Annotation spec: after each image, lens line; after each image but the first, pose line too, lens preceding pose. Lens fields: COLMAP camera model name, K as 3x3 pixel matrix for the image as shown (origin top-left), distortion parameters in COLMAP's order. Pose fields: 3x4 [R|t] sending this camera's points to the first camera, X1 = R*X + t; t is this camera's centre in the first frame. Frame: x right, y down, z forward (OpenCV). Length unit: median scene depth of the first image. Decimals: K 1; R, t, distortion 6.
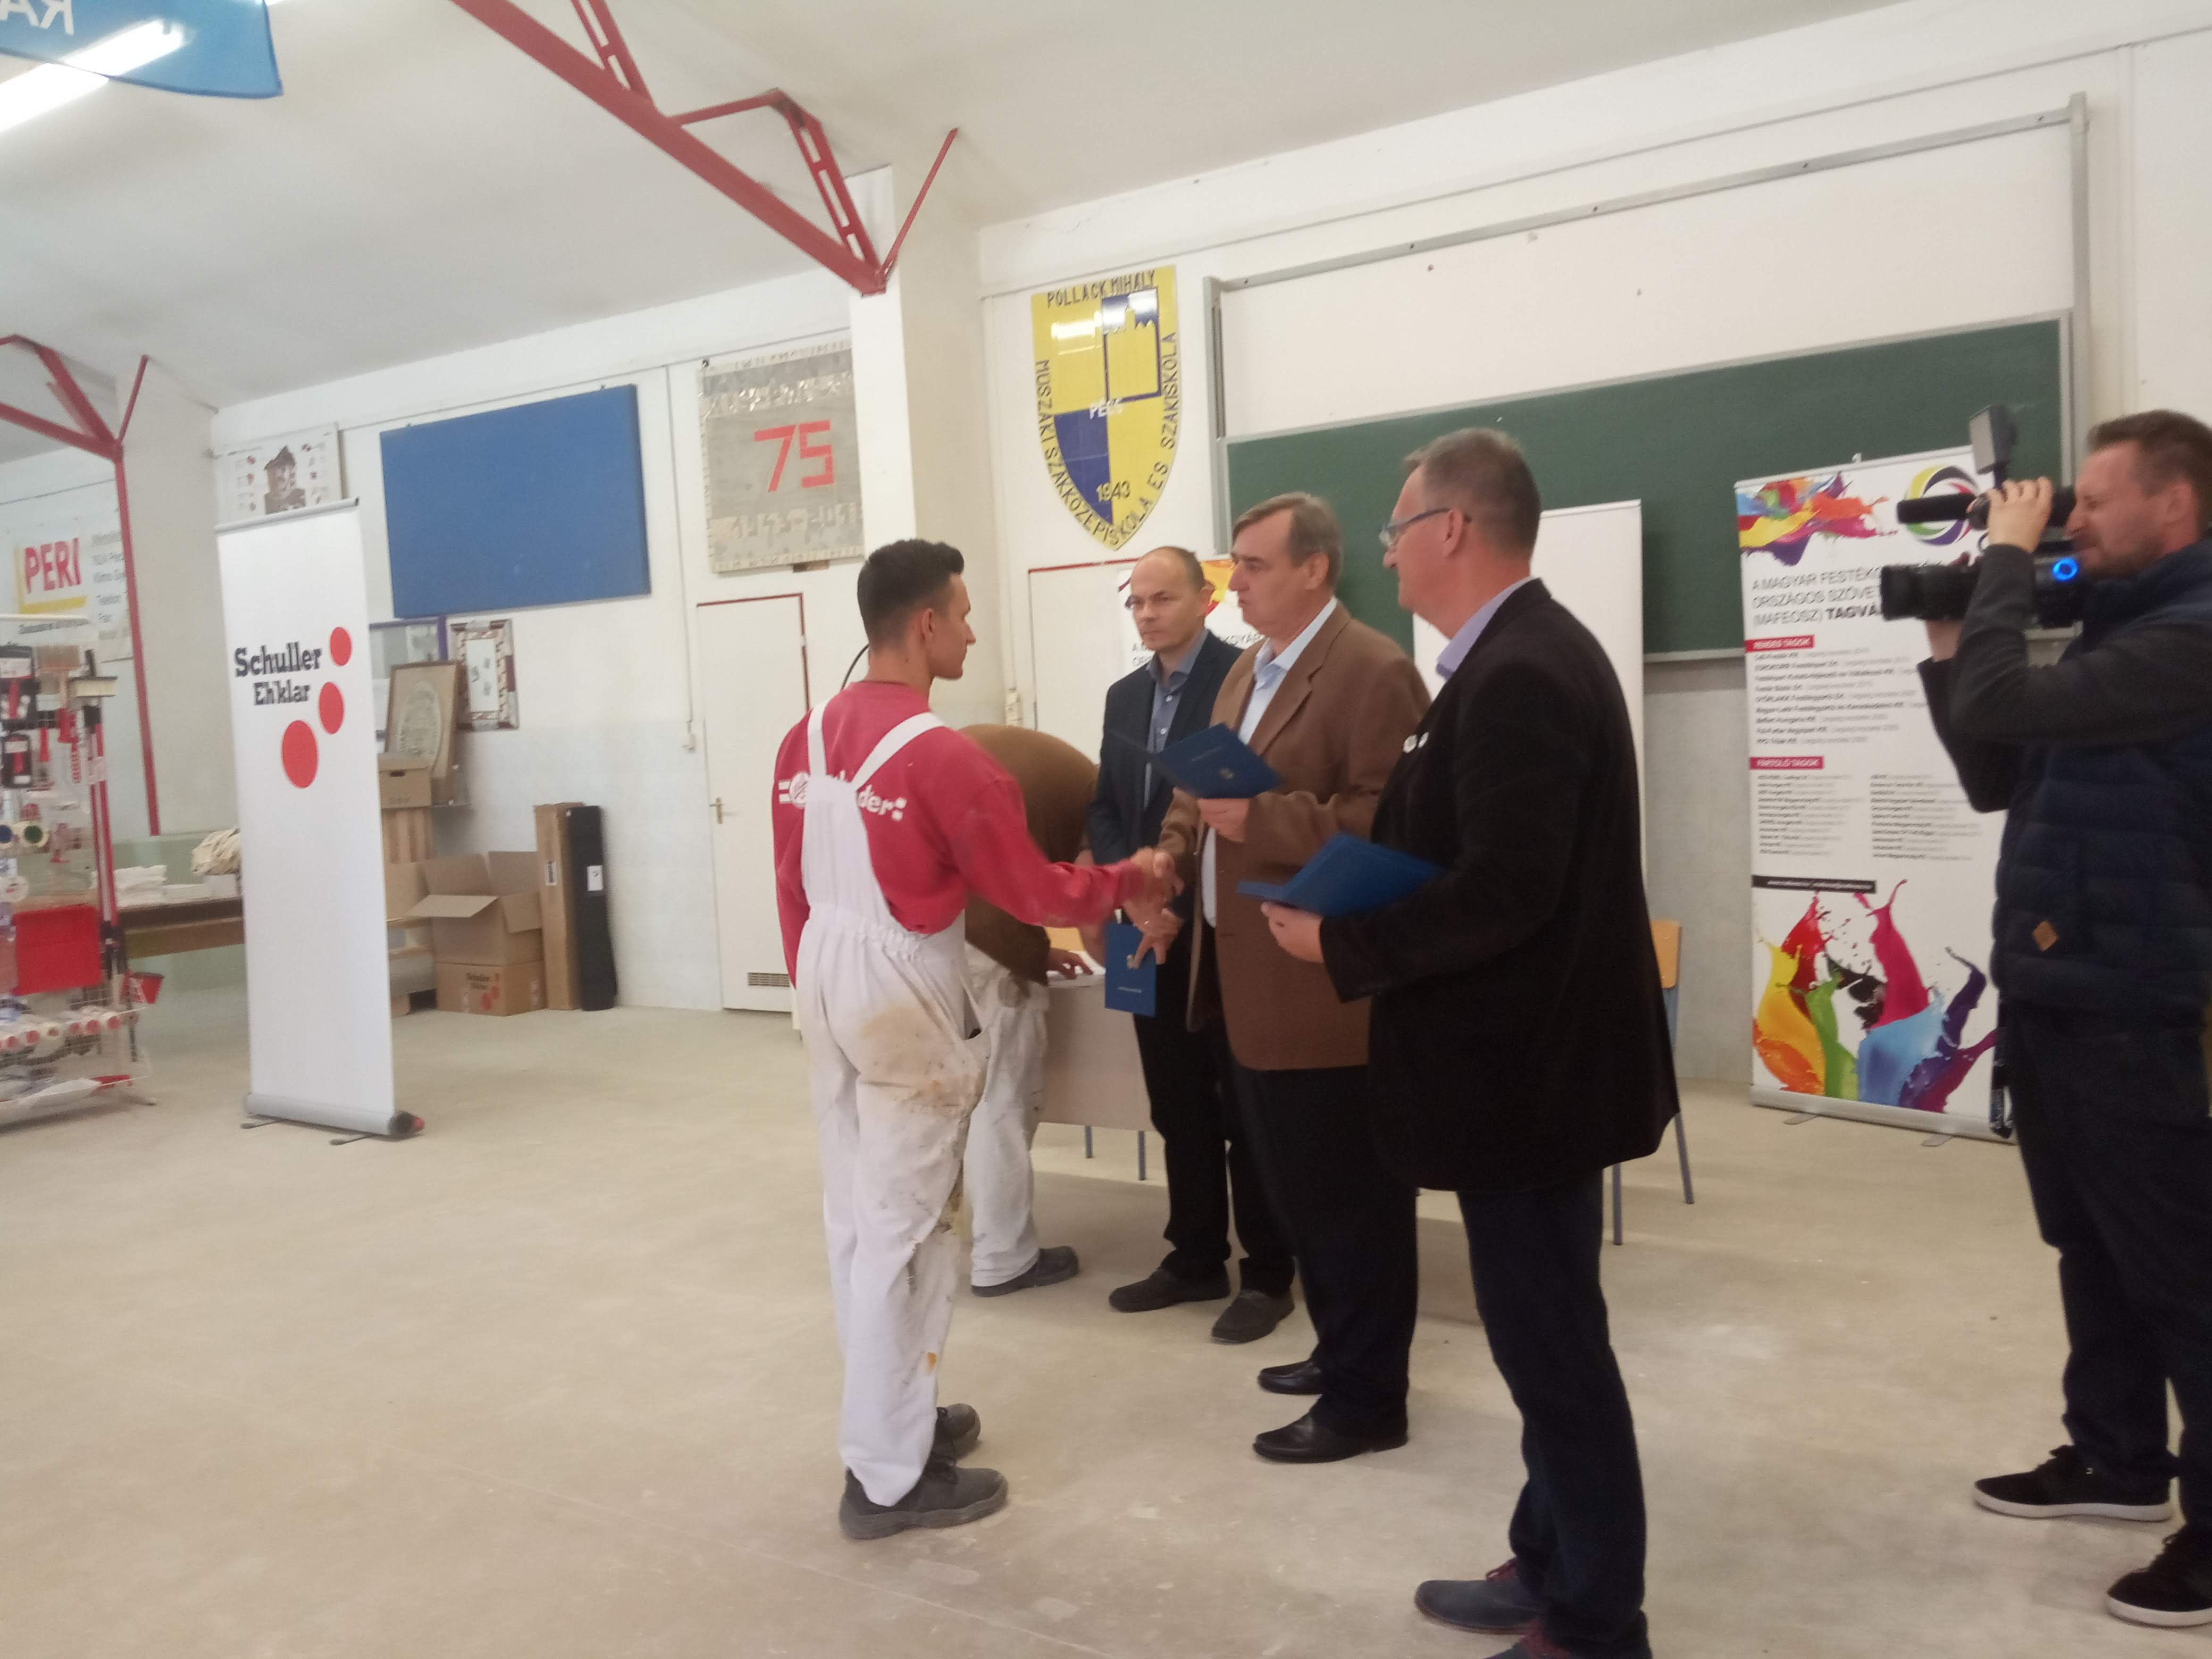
lens RADIAL K [[1741.4, 0, 1101.3], [0, 1741.4, 837.2], [0, 0, 1]] dist [0.123827, -0.198766]
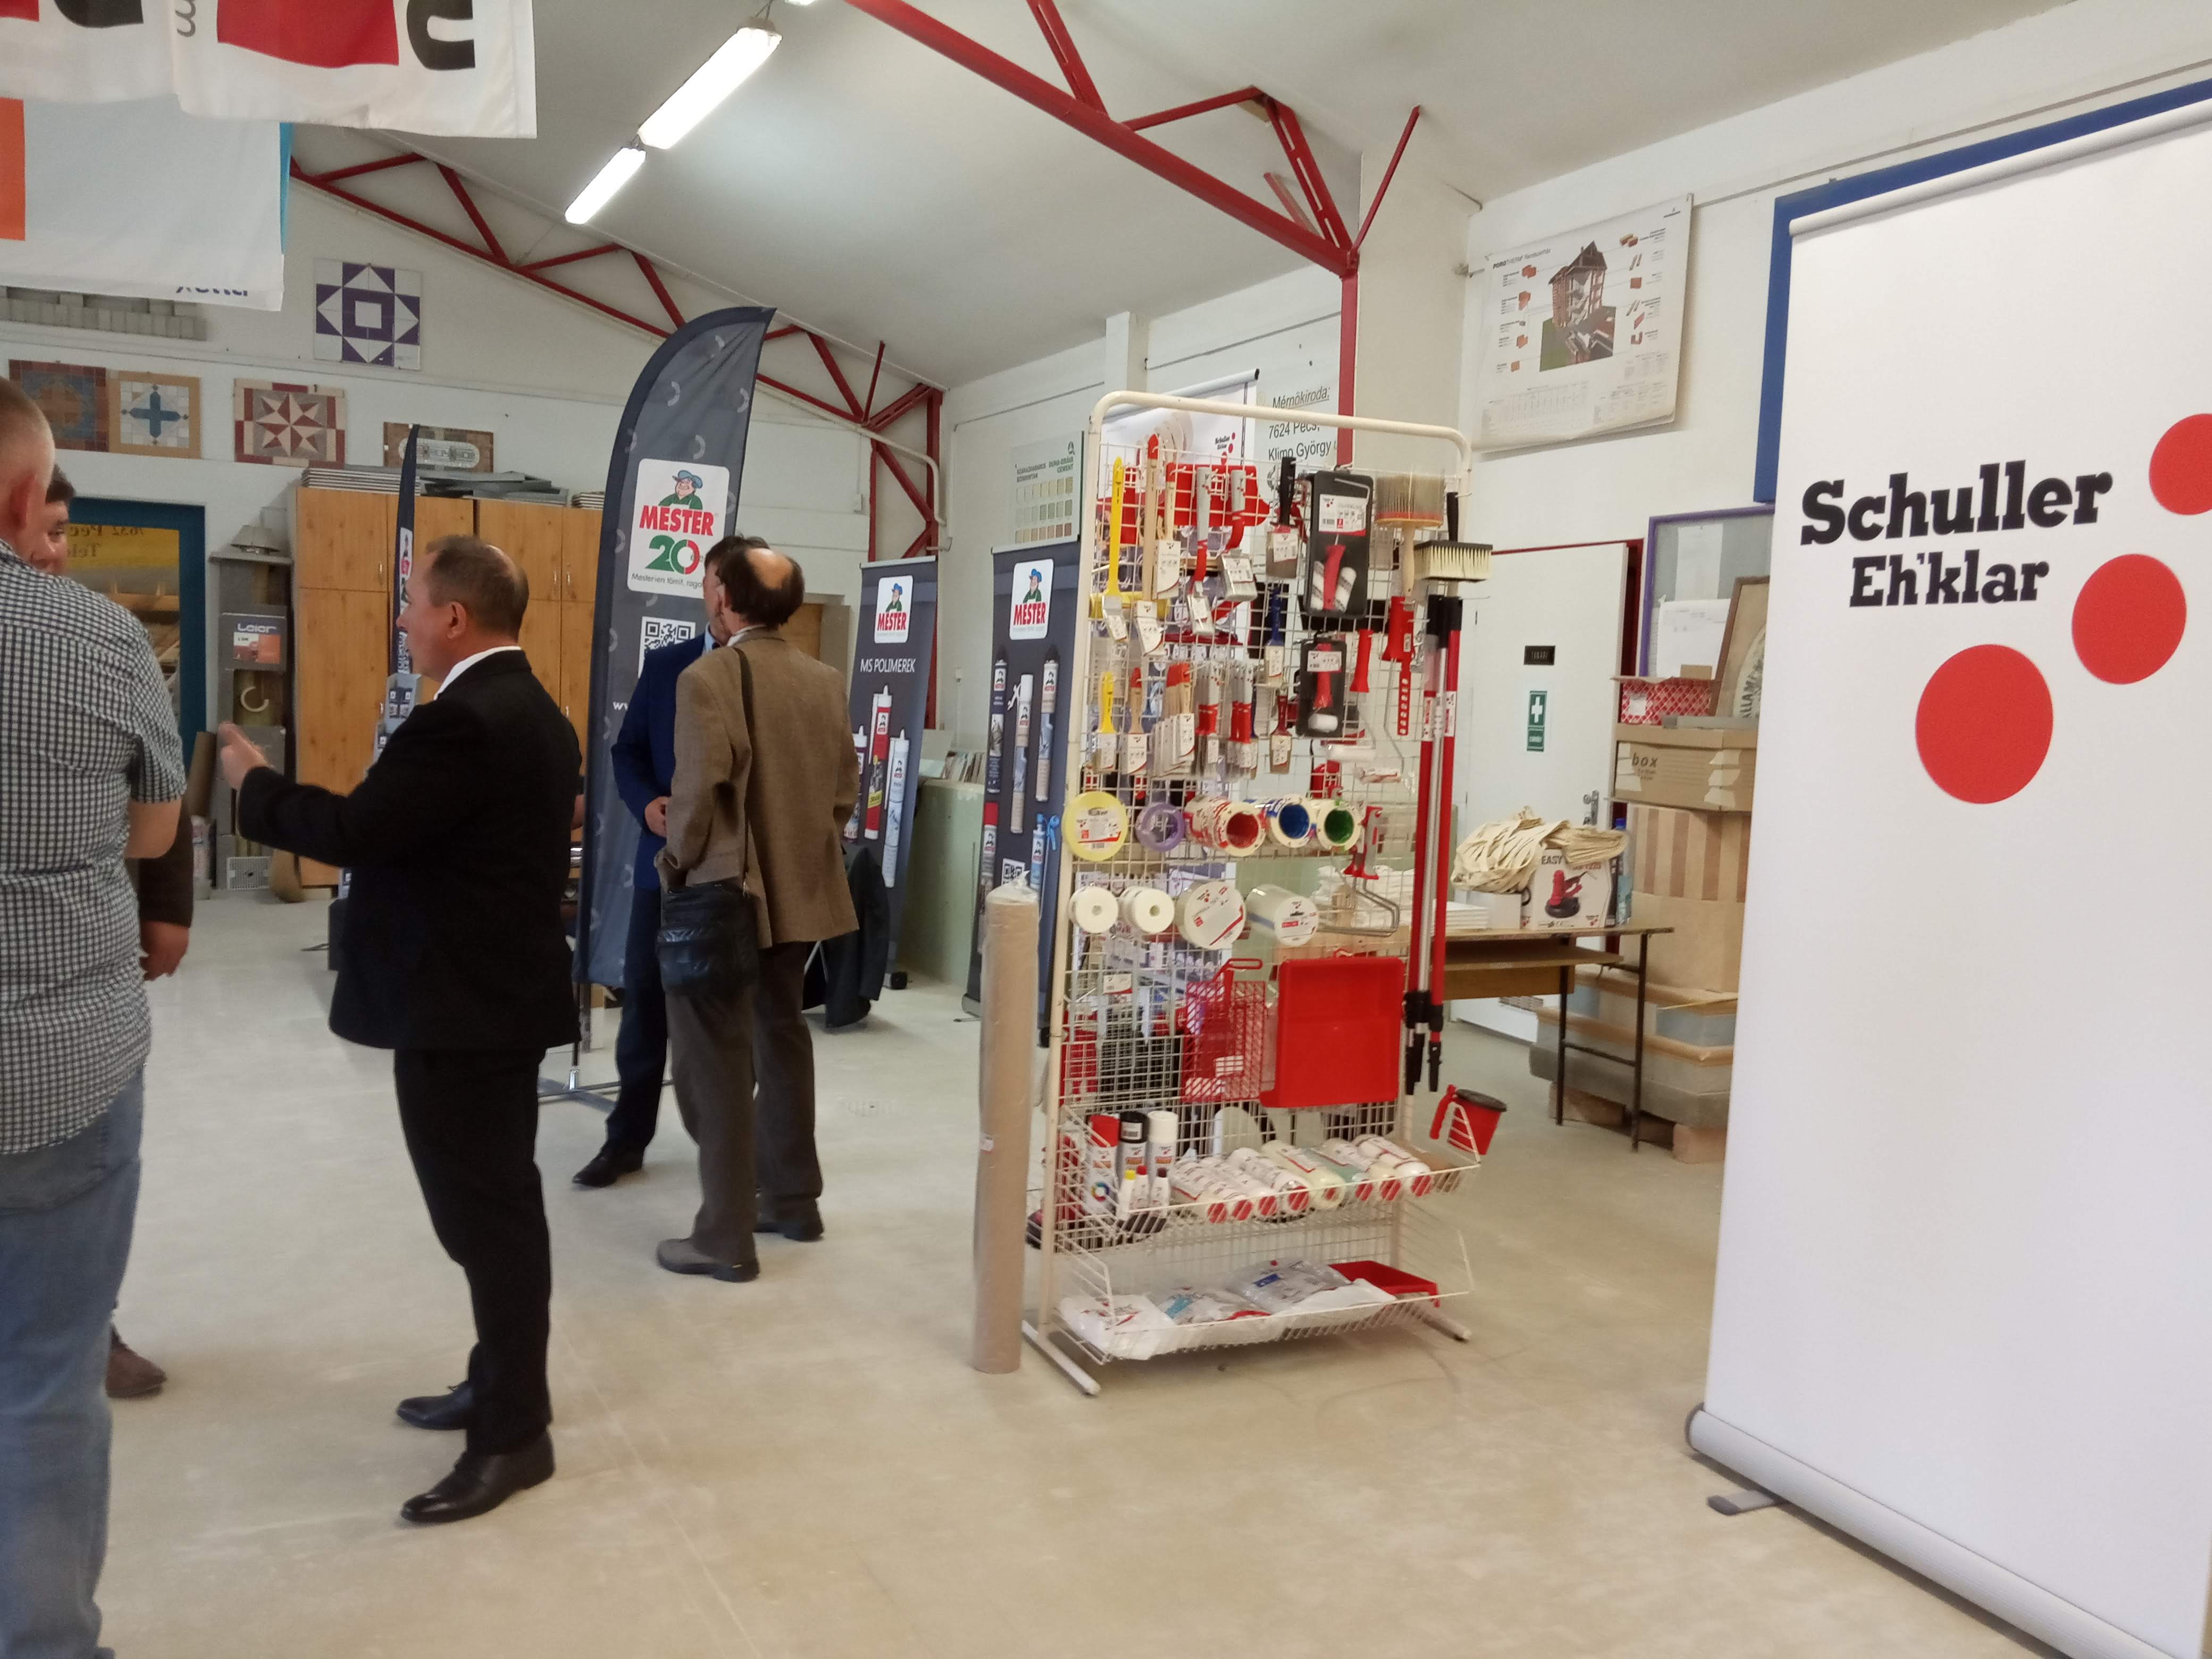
lens RADIAL K [[1741.4, 0, 1101.3], [0, 1741.4, 837.2], [0, 0, 1]] dist [0.123827, -0.198766]
pose [[0.867586, 0.124898, -0.481347, -0.403646], [-0.115729, 0.992080, 0.048828, -0.015258], [0.483634, 0.013343, 0.875169, 0.493224]]
